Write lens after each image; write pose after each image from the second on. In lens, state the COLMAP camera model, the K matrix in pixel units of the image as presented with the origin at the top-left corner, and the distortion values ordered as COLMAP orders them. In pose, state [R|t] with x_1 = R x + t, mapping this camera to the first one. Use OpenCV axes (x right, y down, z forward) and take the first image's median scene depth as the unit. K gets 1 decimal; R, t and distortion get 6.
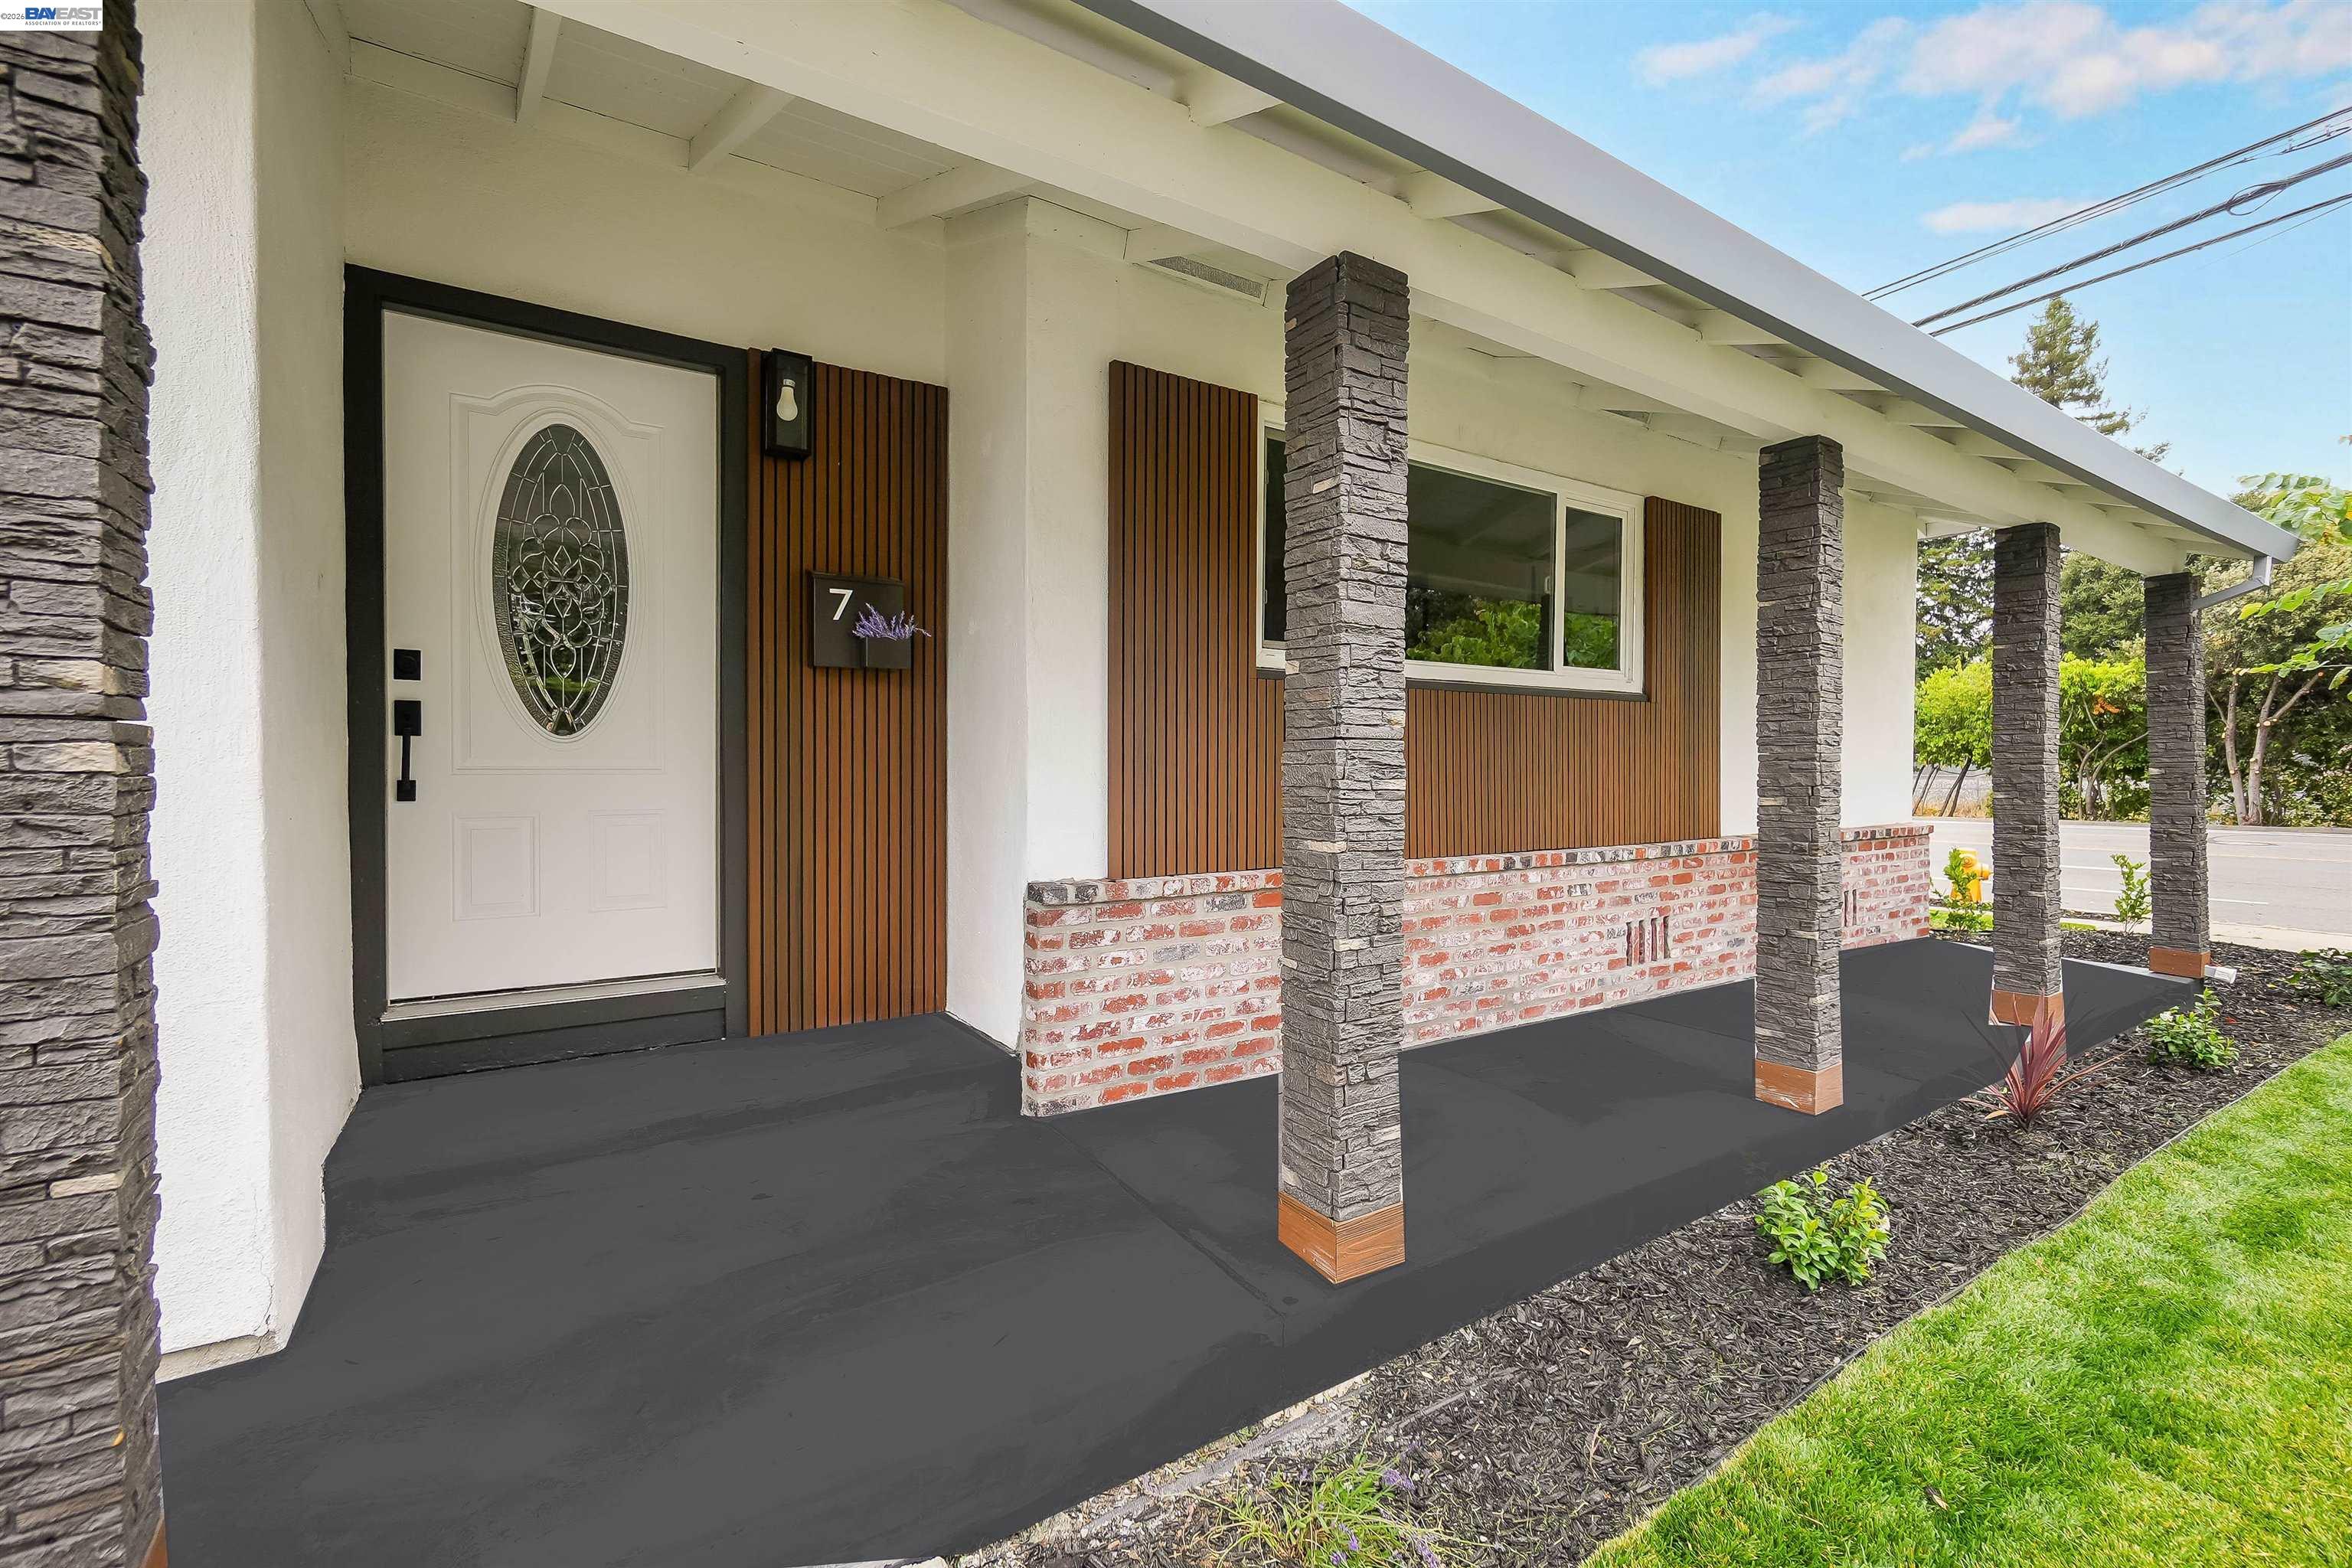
lens RADIAL K [[1032.1, 0, 1174.5], [0, 1032.1, 782.8], [0, 0, 1]] dist [0.000301, 0.000610]
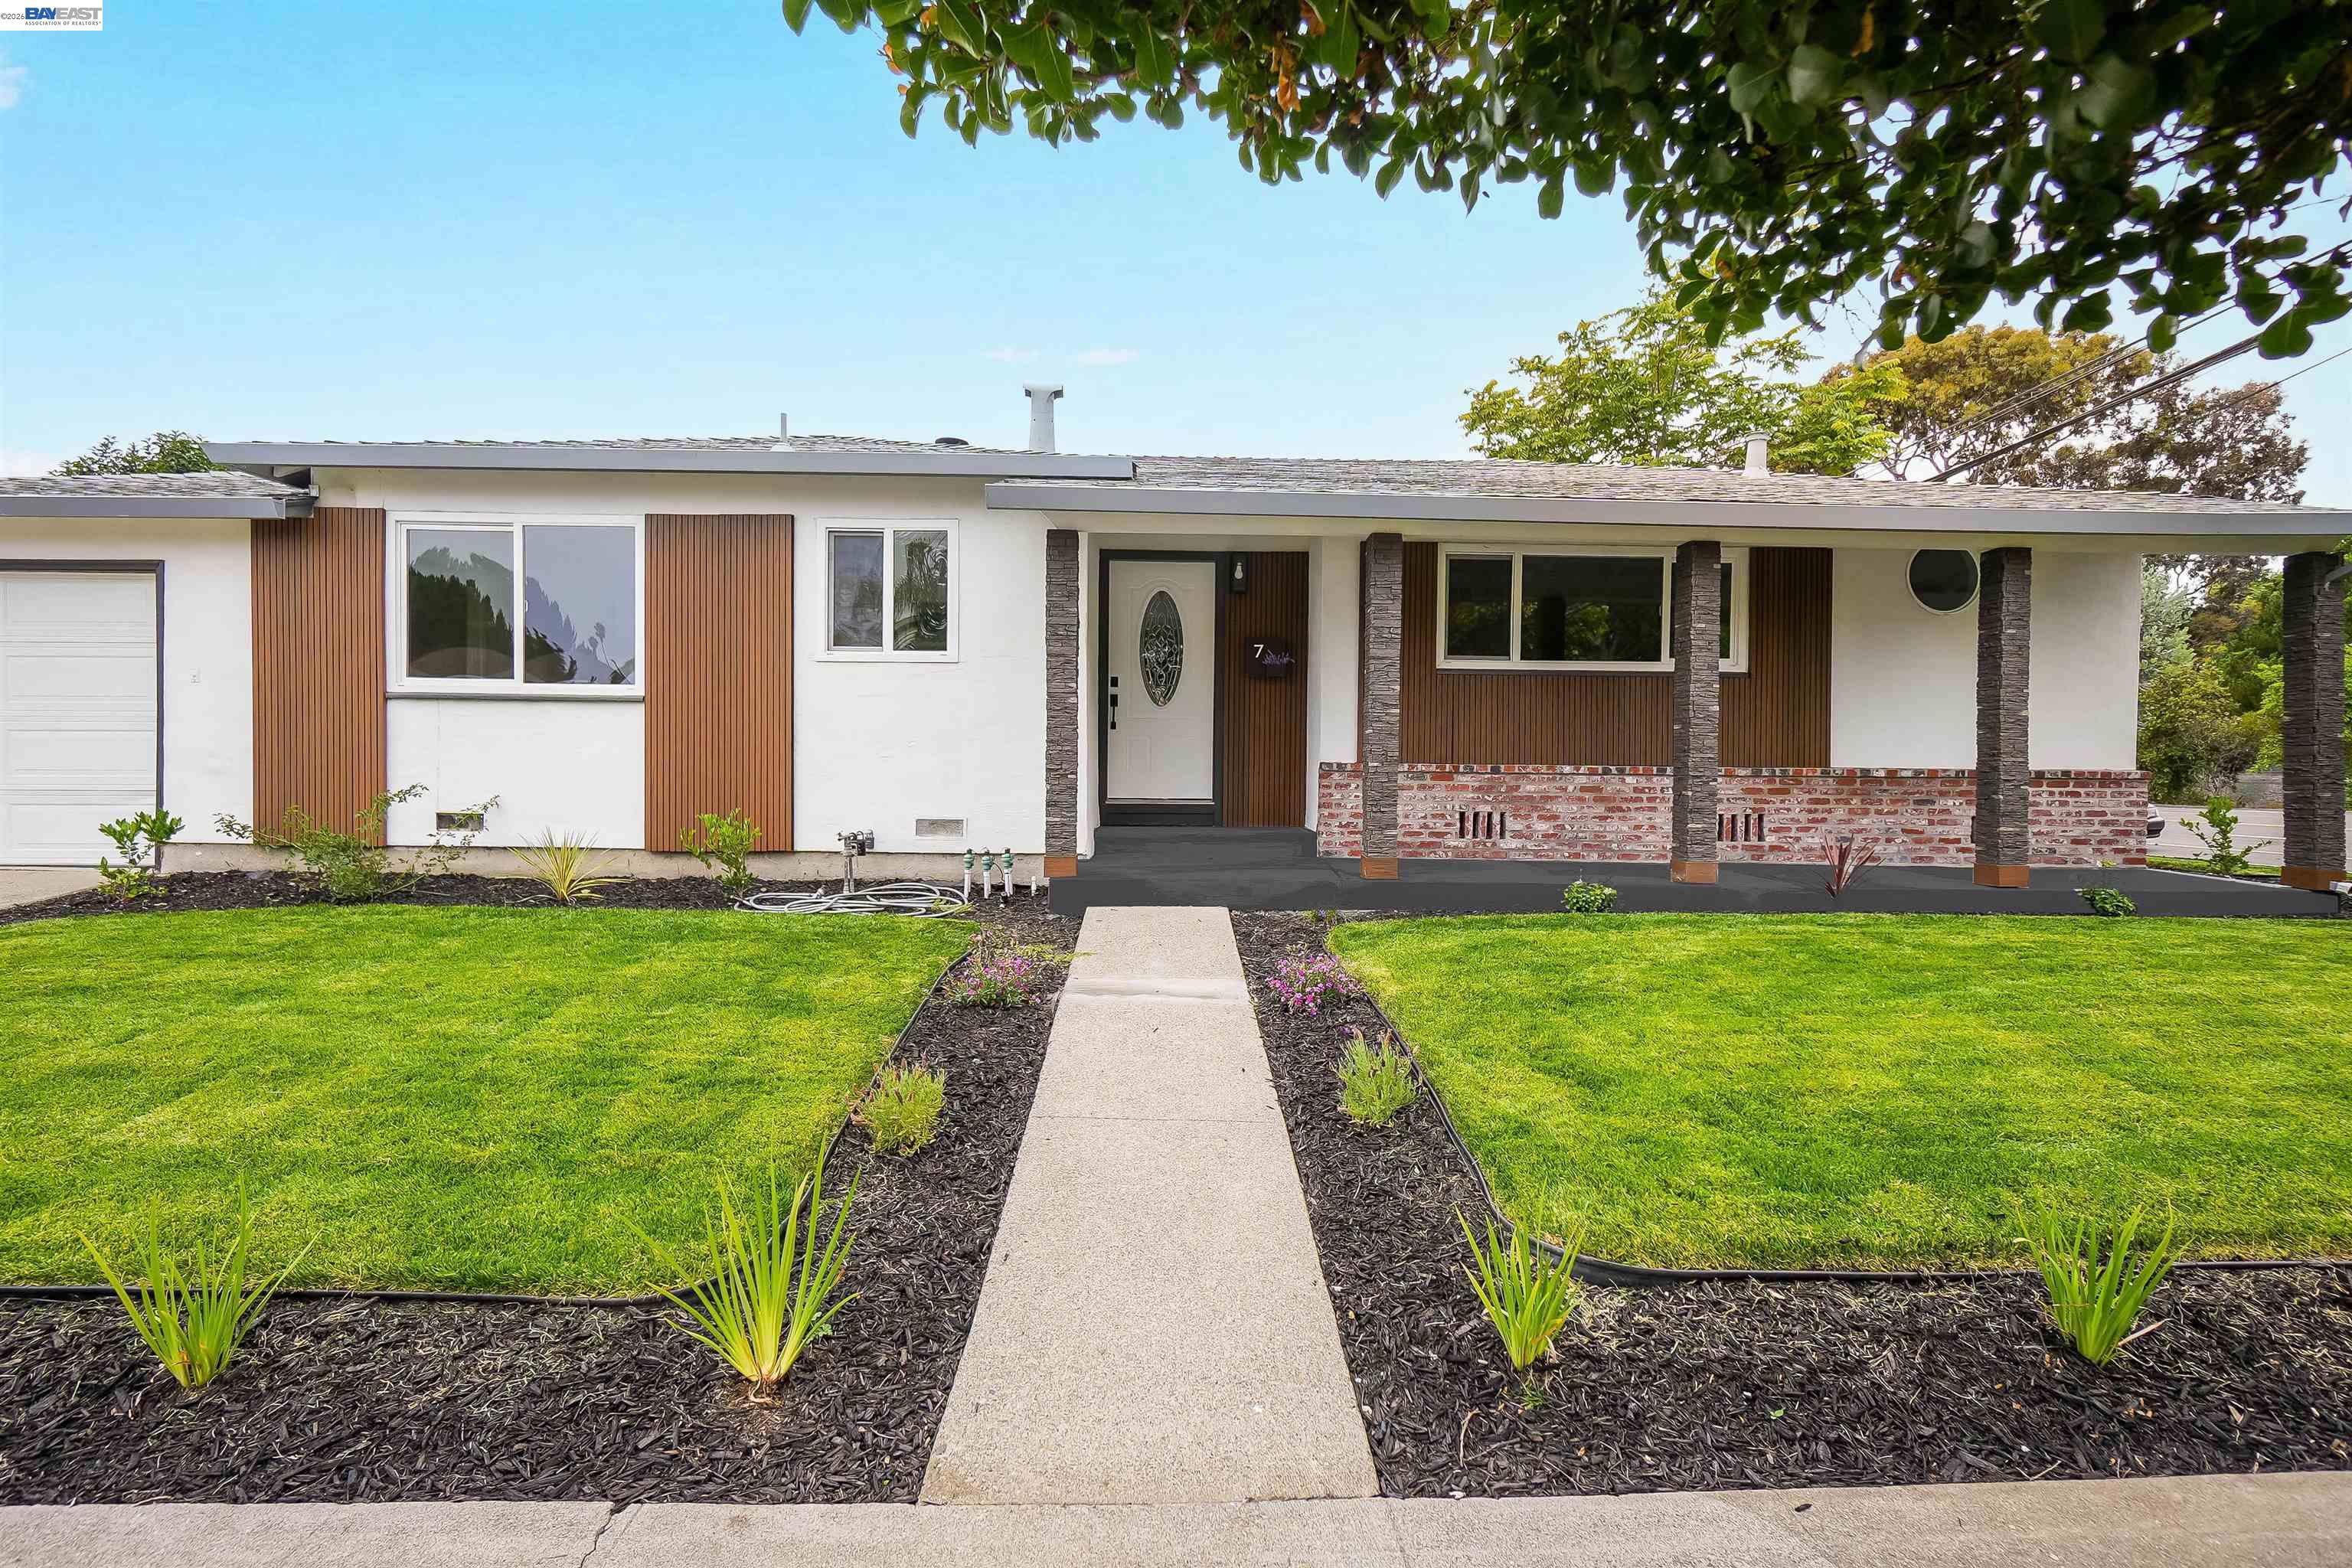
lens RADIAL K [[1032.1, 0, 1178.7], [0, 1032.1, 779.9], [0, 0, 1]] dist [0.000301, 0.000610]
pose [[0.851006, 0.014875, -0.524945, 0.666521], [-0.017064, 0.999854, 0.000670, 0.111269], [0.524879, 0.008388, 0.851136, -0.976618]]
